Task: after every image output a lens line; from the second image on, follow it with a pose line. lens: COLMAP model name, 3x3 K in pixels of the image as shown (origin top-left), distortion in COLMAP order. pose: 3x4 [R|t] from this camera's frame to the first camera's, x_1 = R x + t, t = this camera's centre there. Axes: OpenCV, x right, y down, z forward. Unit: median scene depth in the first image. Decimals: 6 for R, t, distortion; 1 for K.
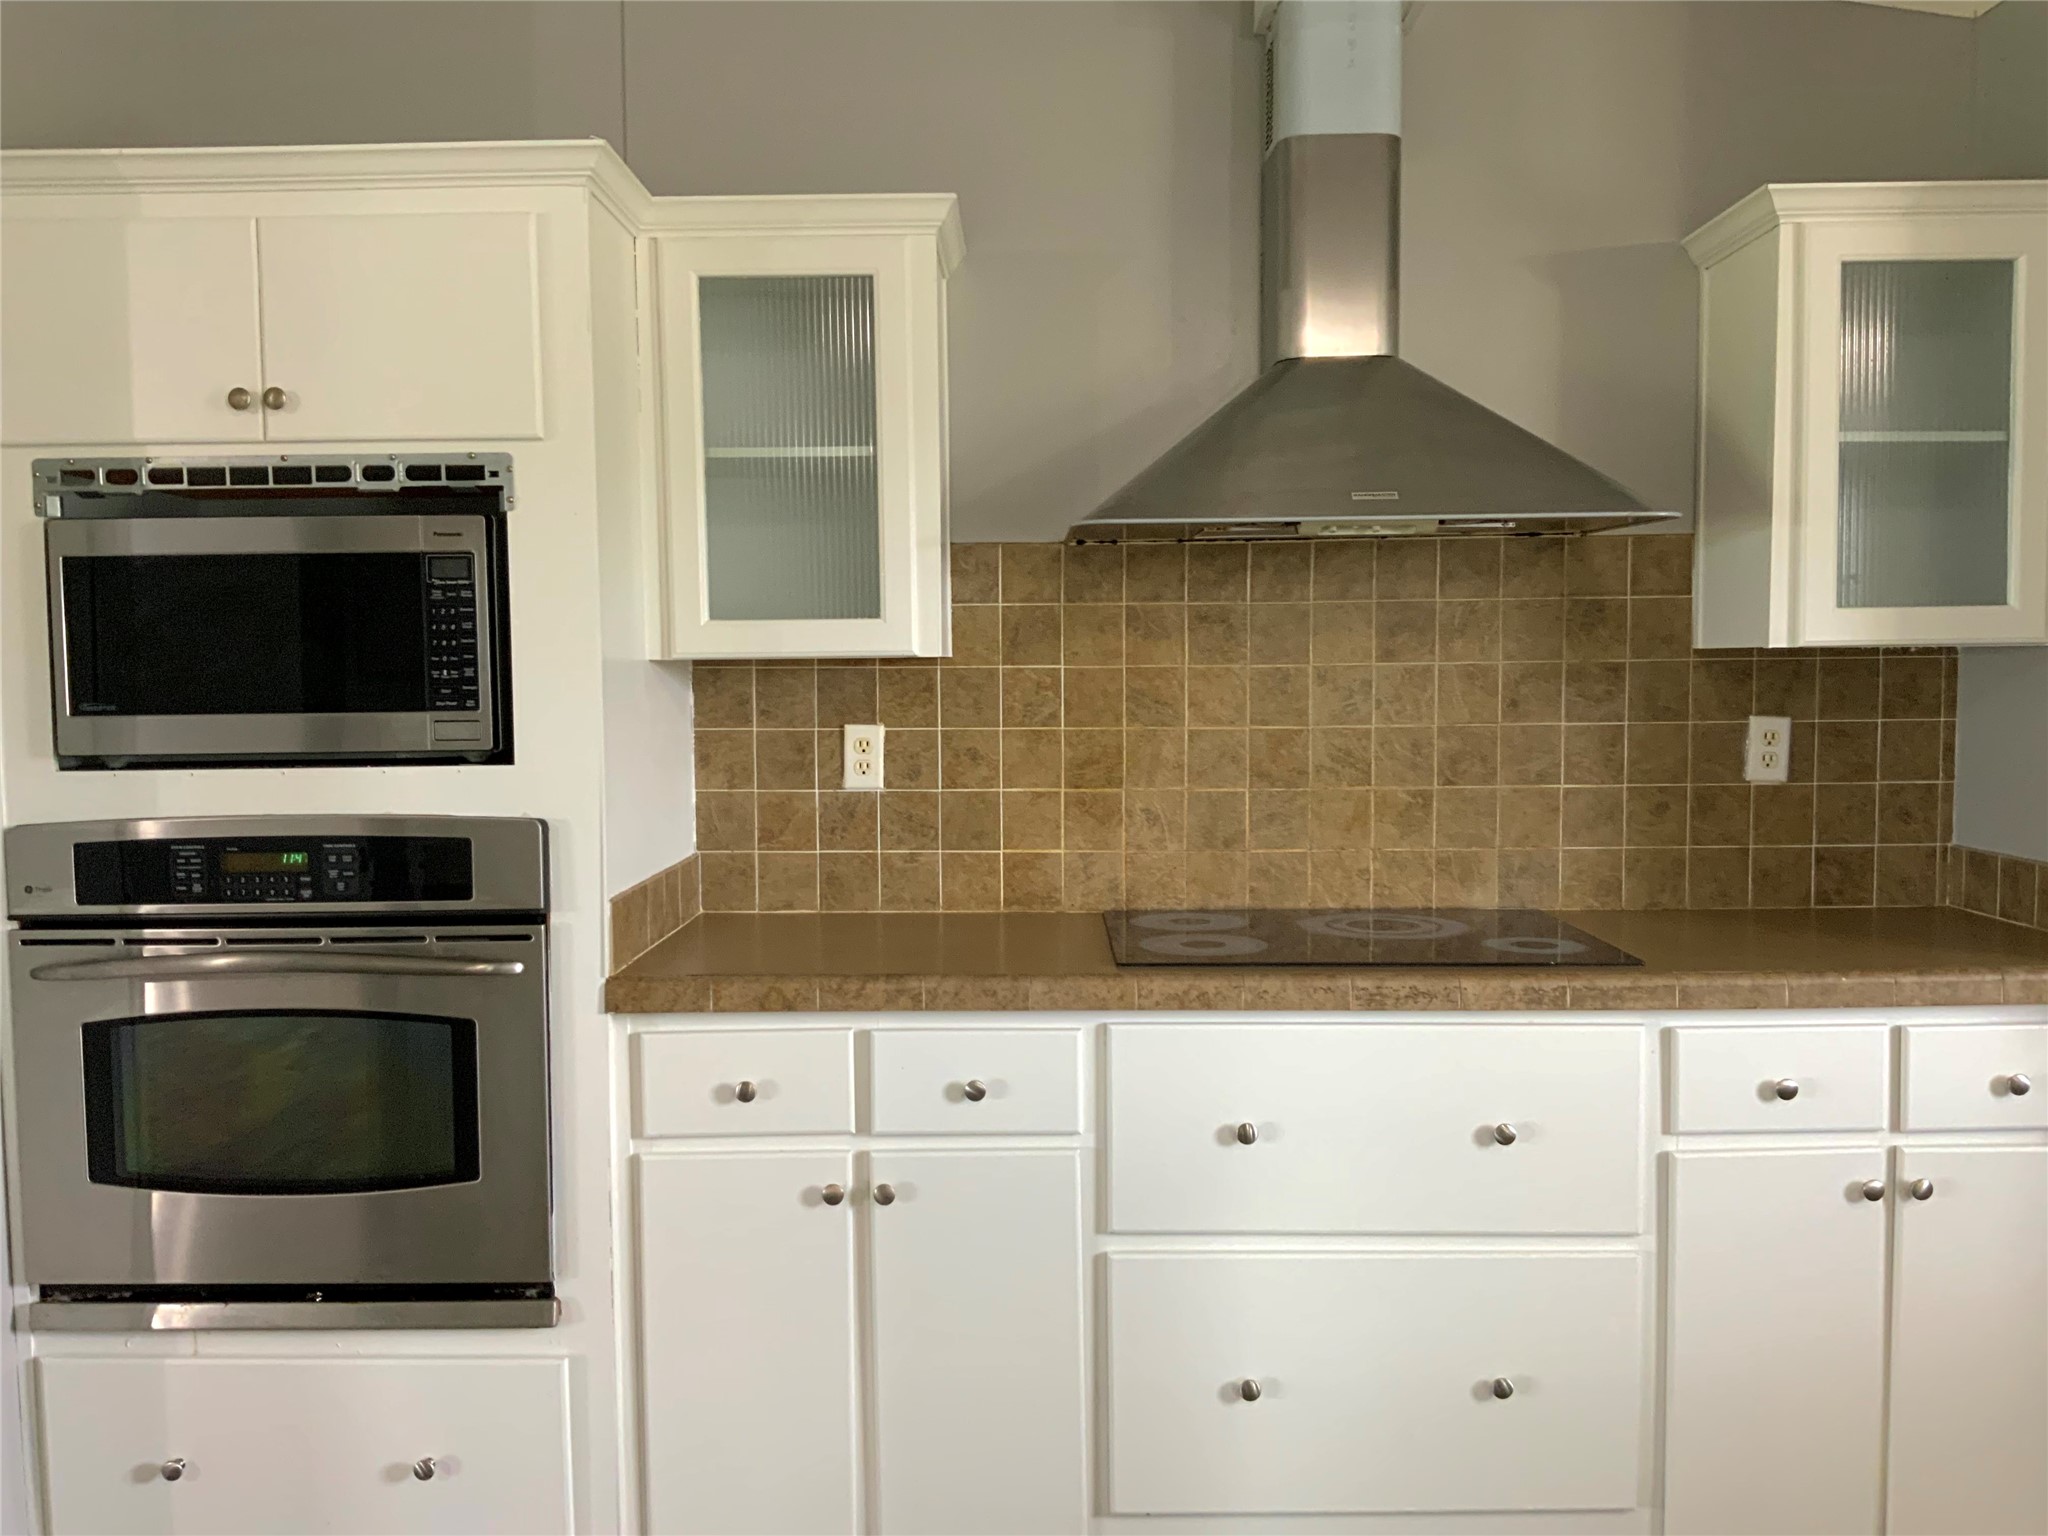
lens RADIAL K [[1731.7, 0, 1024.0], [0, 1731.7, 768.0], [0, 0, 1]] dist [0.001933, -0.000410]
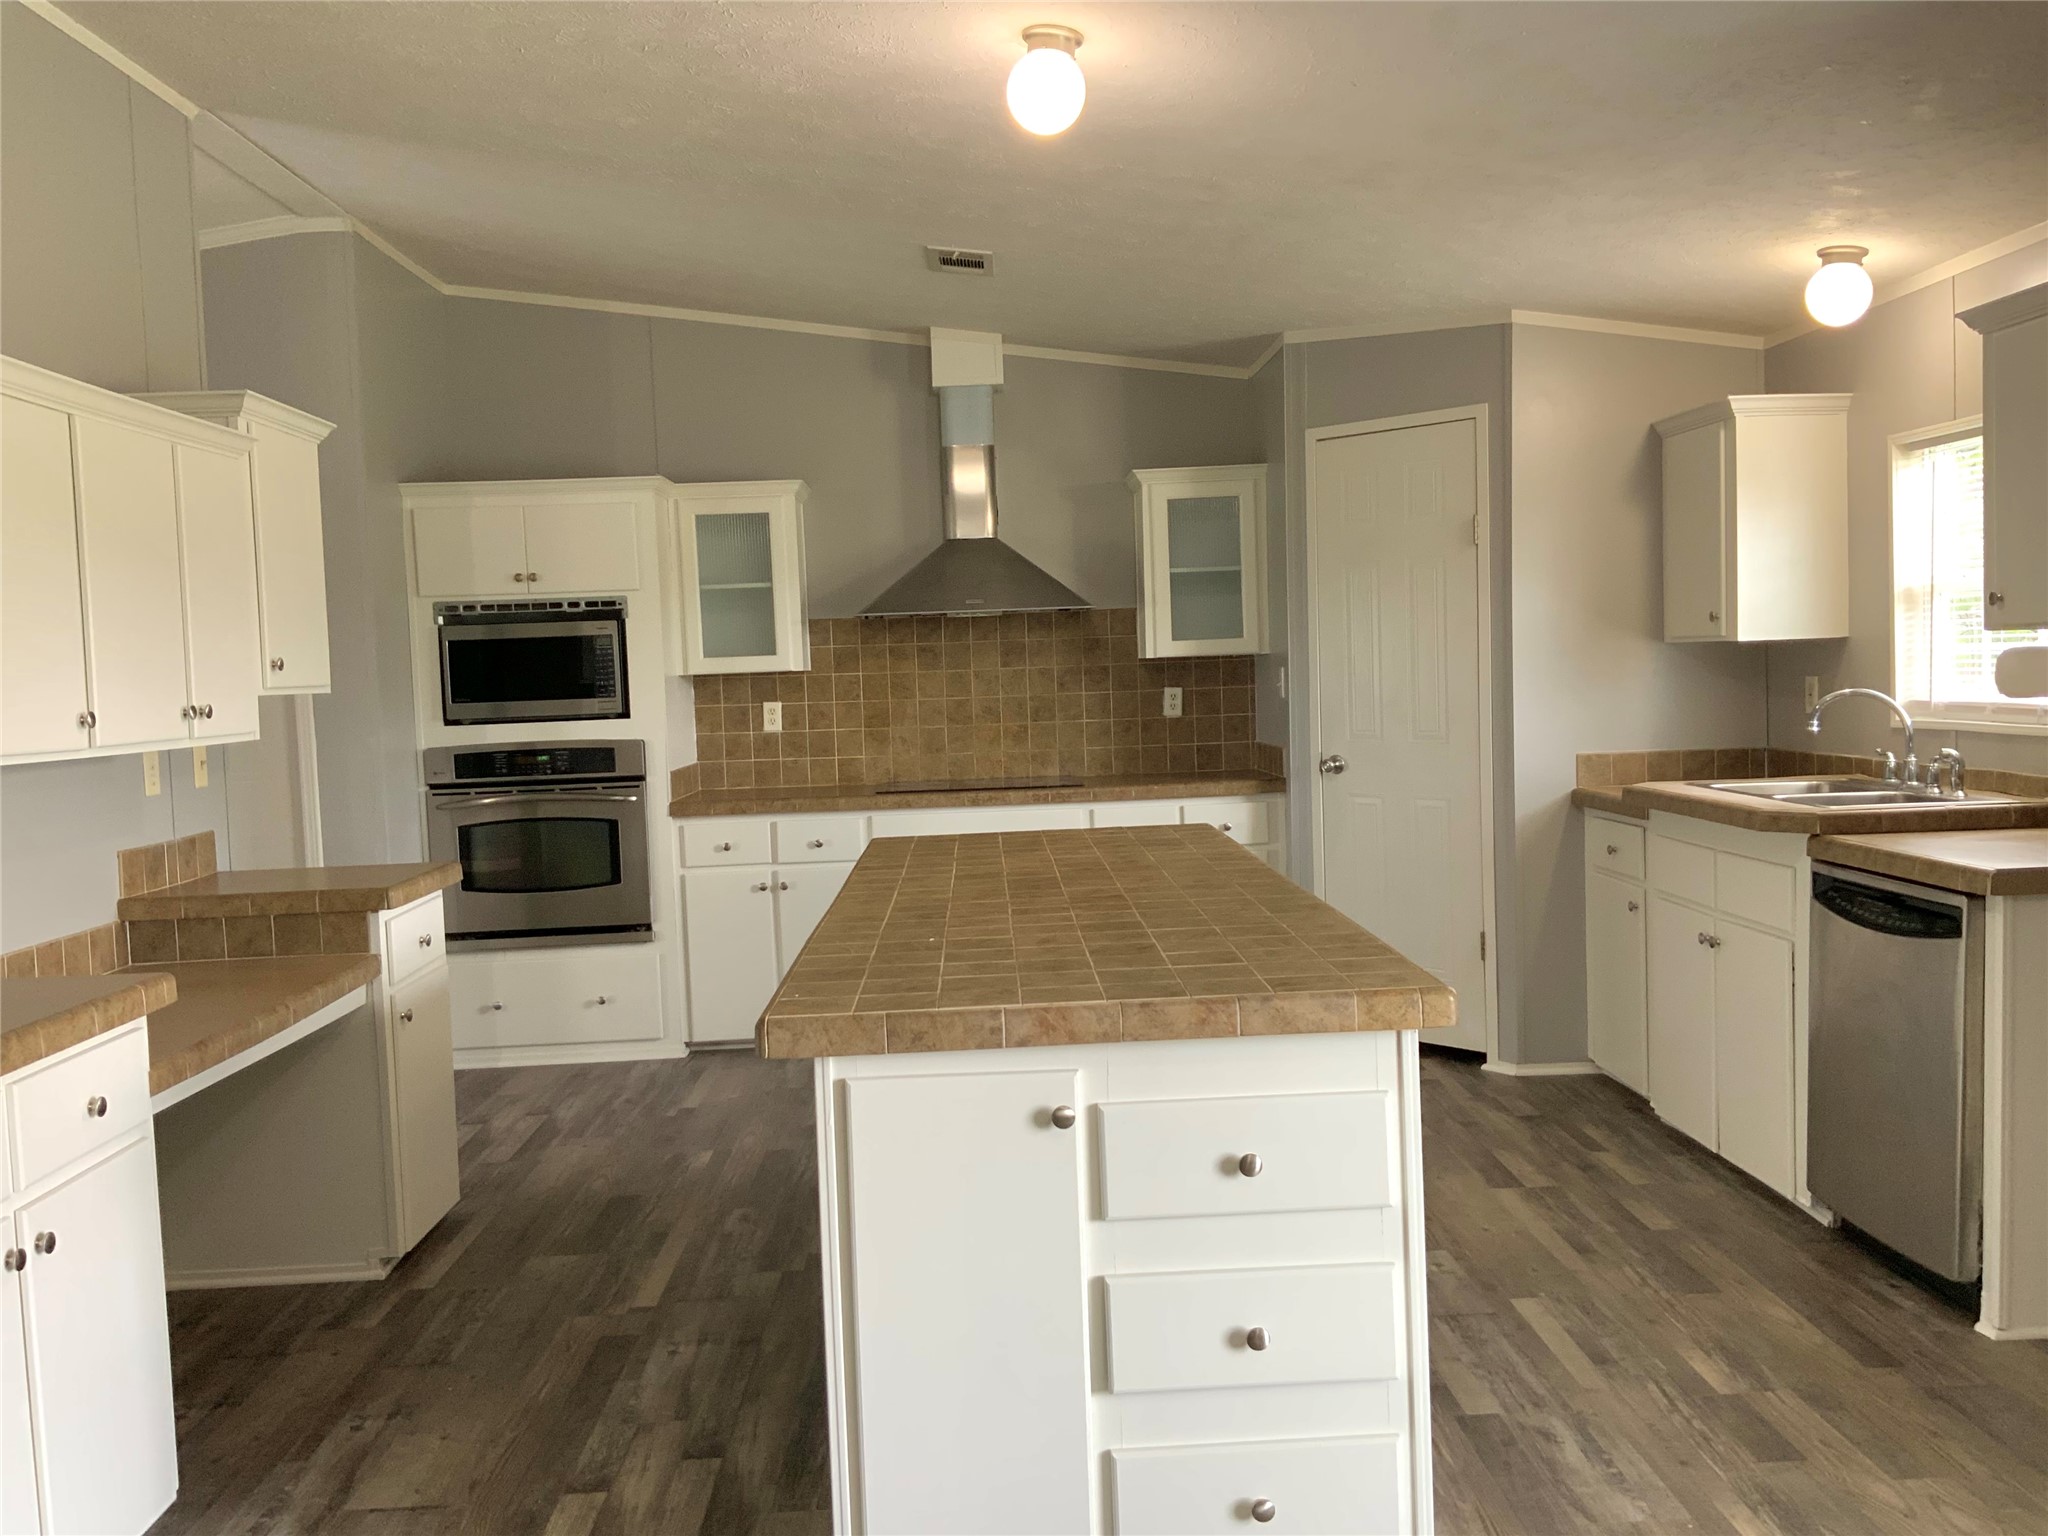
lens RADIAL K [[1695.9, 0, 1024.0], [0, 1695.9, 768.0], [0, 0, 1]] dist [0.067723, 0.000448]
pose [[0.998609, -0.028981, 0.044041, 0.157672], [0.028973, 0.999580, 0.000822, 0.080143], [-0.044046, 0.000455, 0.999029, -1.421222]]
